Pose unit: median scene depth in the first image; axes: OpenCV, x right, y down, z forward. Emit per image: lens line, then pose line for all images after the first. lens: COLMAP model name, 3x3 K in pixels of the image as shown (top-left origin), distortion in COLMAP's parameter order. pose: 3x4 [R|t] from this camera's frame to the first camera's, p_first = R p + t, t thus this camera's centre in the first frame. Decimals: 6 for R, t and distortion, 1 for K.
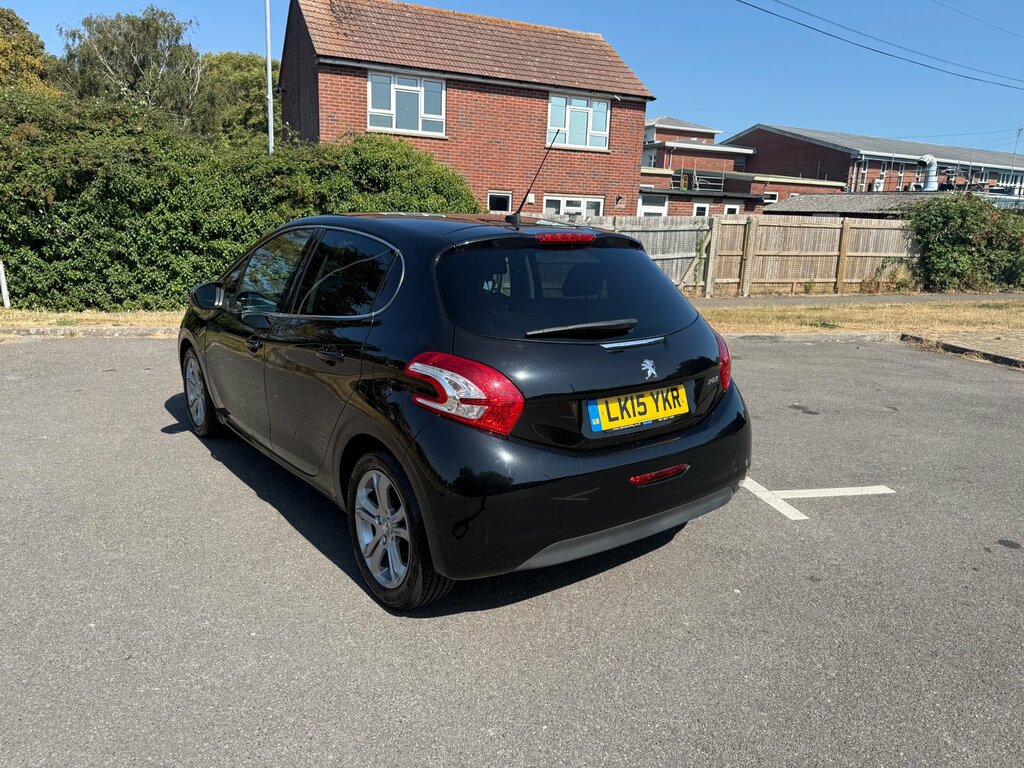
lens RADIAL K [[712.5, 0, 508.6], [0, 712.5, 397.5], [0, 0, 1]] dist [0.058690, -0.074701]
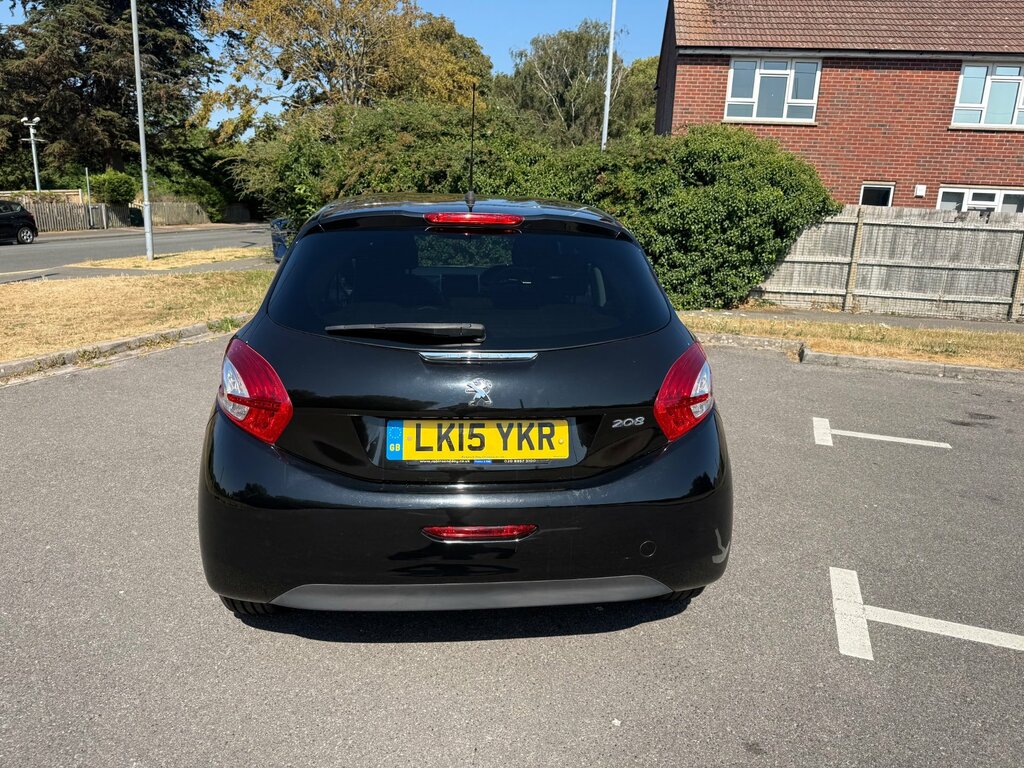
lens RADIAL K [[719.6, 0, 509.7], [0, 719.6, 397.2], [0, 0, 1]] dist [0.038045, -0.050326]
pose [[0.849932, 0.134712, -0.509380, 0.093022], [-0.135385, 0.990140, 0.035957, -0.009952], [0.509202, 0.038401, 0.859790, 0.054219]]
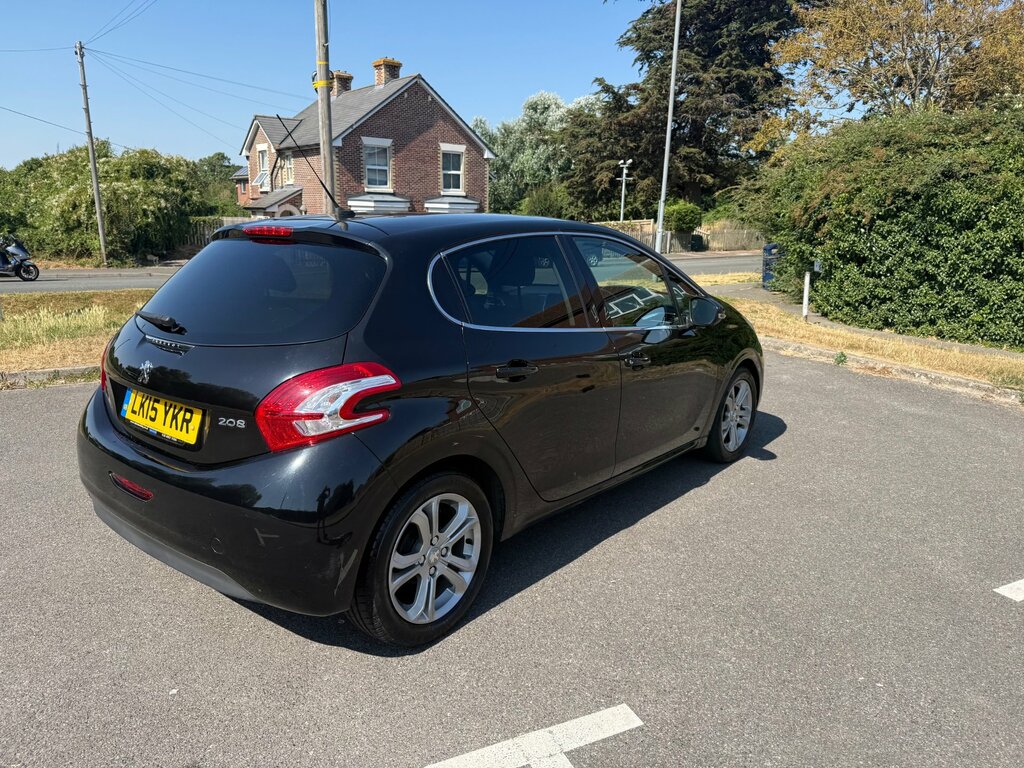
lens RADIAL K [[715.3, 0, 509.3], [0, 715.3, 398.0], [0, 0, 1]] dist [0.058694, -0.079732]
pose [[0.238679, 0.214571, -0.947096, 0.179235], [-0.246738, 0.956677, 0.154561, -0.039864], [0.939230, 0.196795, 0.281281, 0.179195]]
